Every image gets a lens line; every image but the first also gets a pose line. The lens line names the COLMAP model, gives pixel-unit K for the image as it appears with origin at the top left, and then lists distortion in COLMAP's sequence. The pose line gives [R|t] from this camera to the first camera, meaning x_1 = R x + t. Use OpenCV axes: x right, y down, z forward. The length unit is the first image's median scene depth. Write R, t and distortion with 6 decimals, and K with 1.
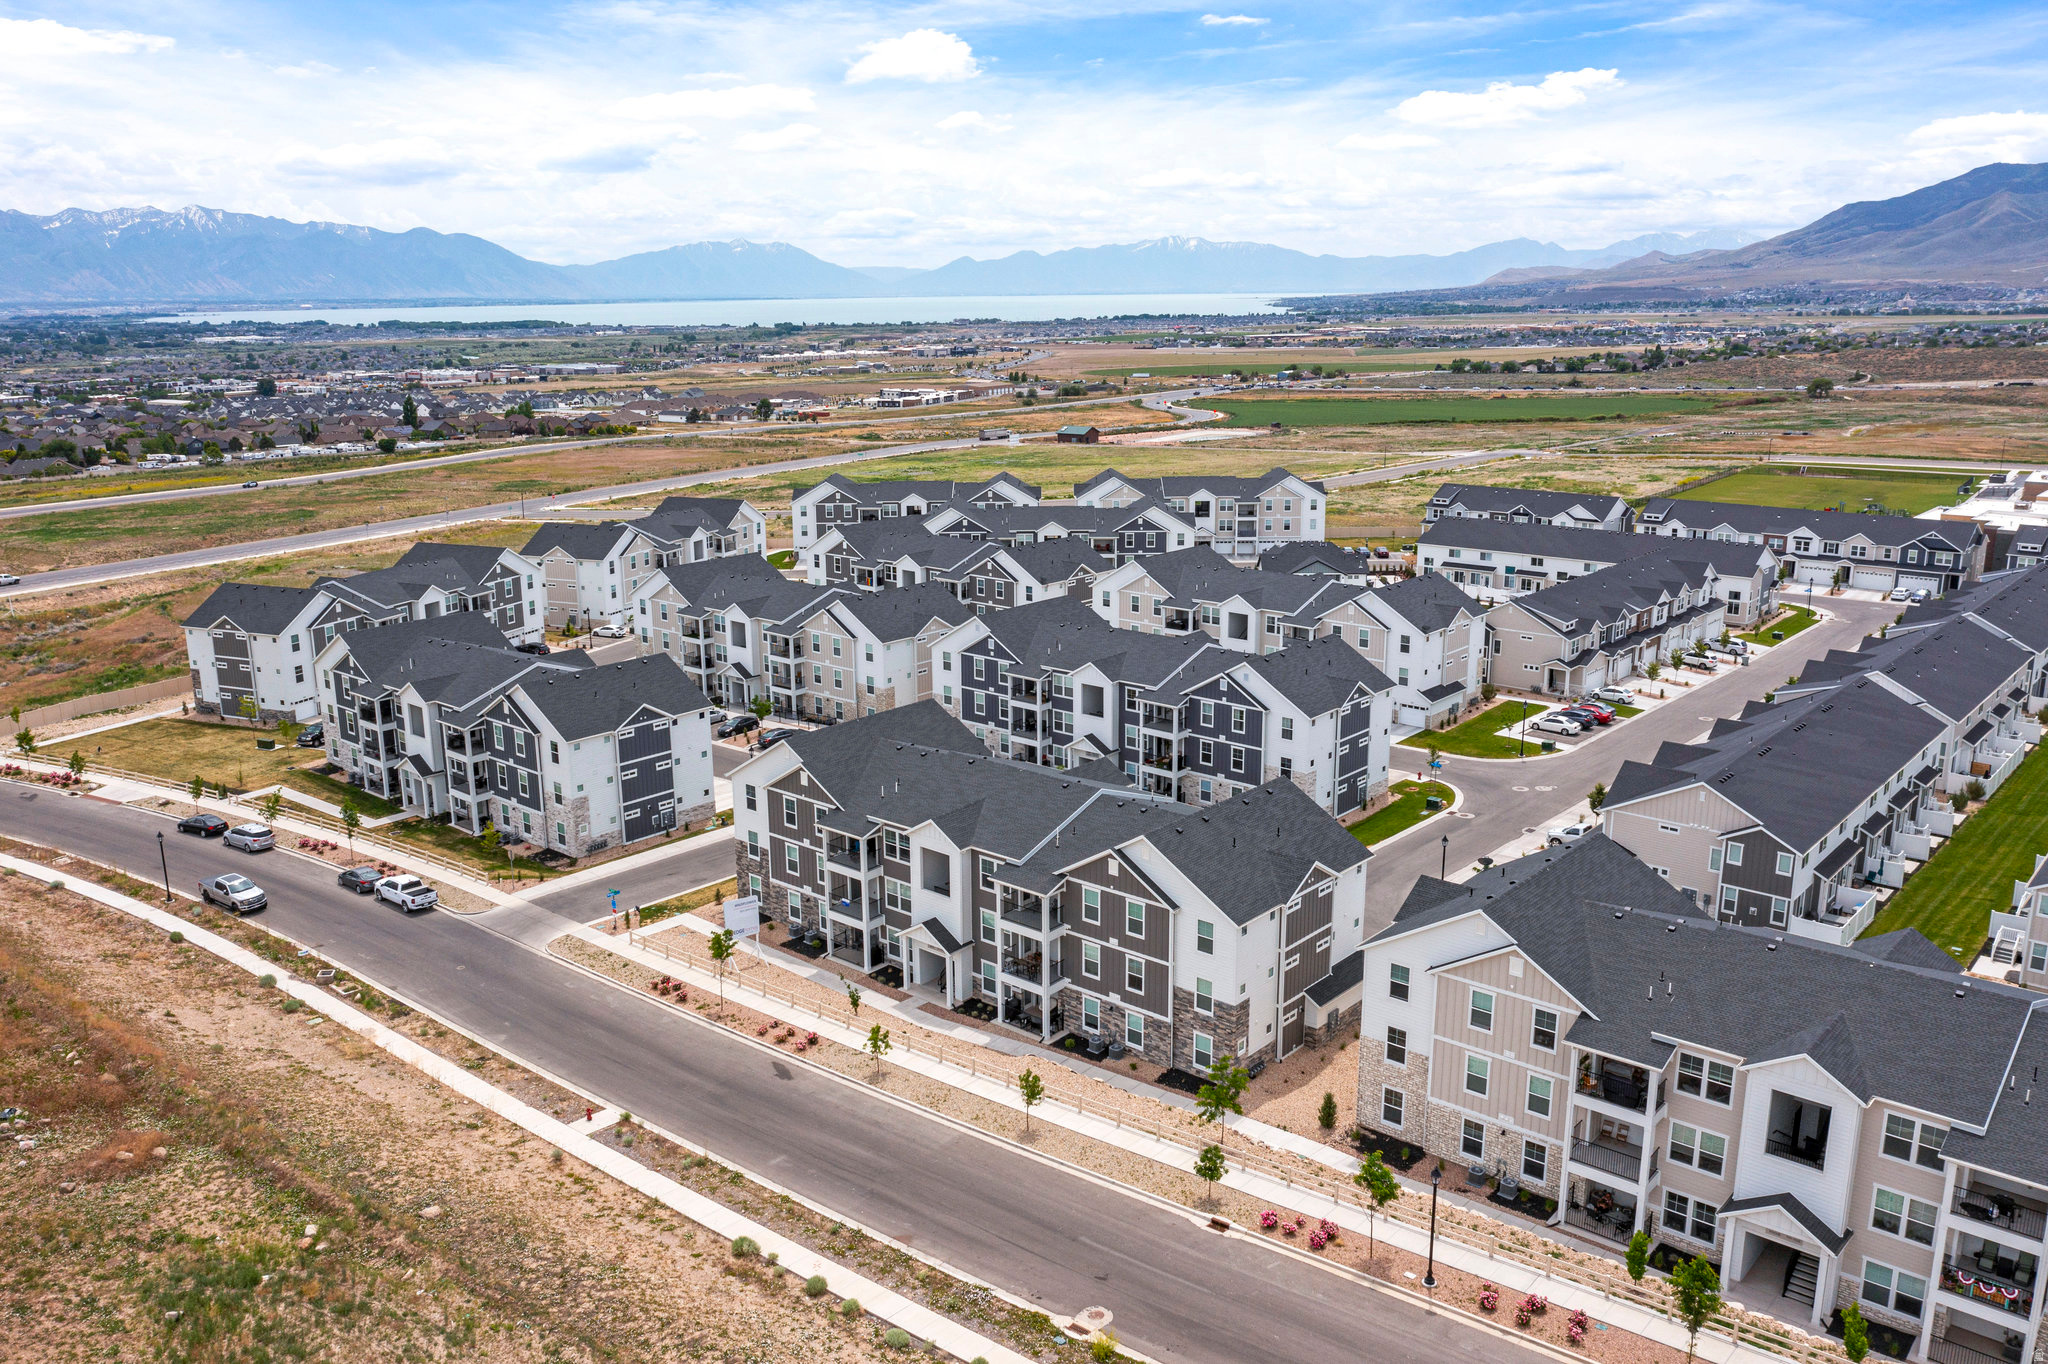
lens RADIAL K [[1623.8, 0, 1020.8], [0, 1623.8, 675.7], [0, 0, 1]] dist [-0.024576, 0.006731]
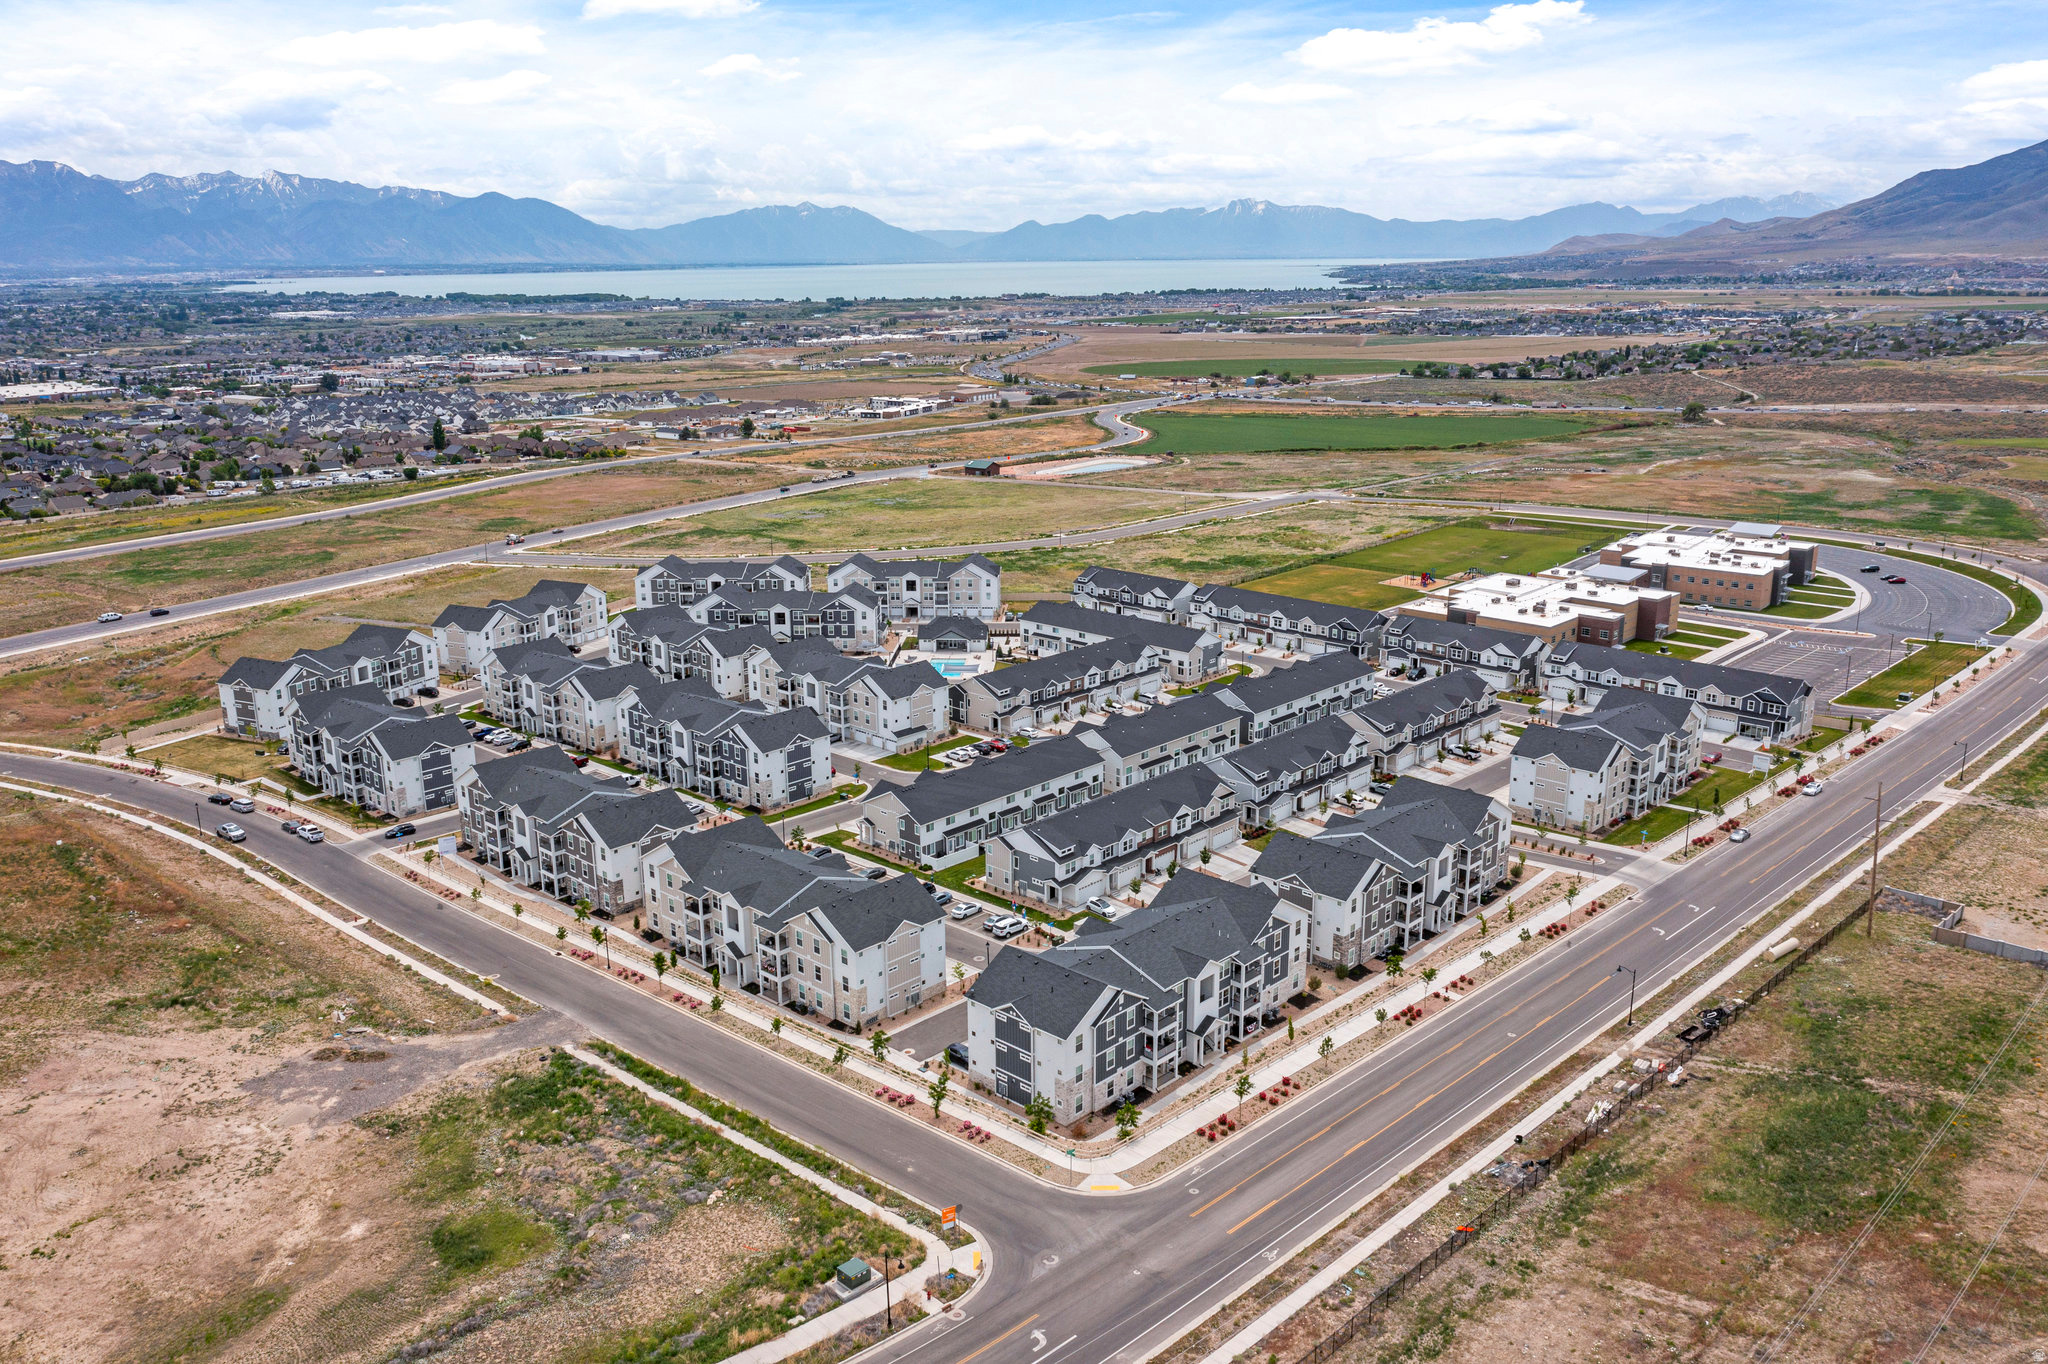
lens RADIAL K [[1623.8, 0, 1021.5], [0, 1623.8, 680.6], [0, 0, 1]] dist [-0.024576, 0.006731]
pose [[0.999171, 0.011327, -0.039092, 0.281613], [-0.010360, 0.999637, 0.024856, -0.057033], [0.039360, -0.024430, 0.998926, -0.478599]]
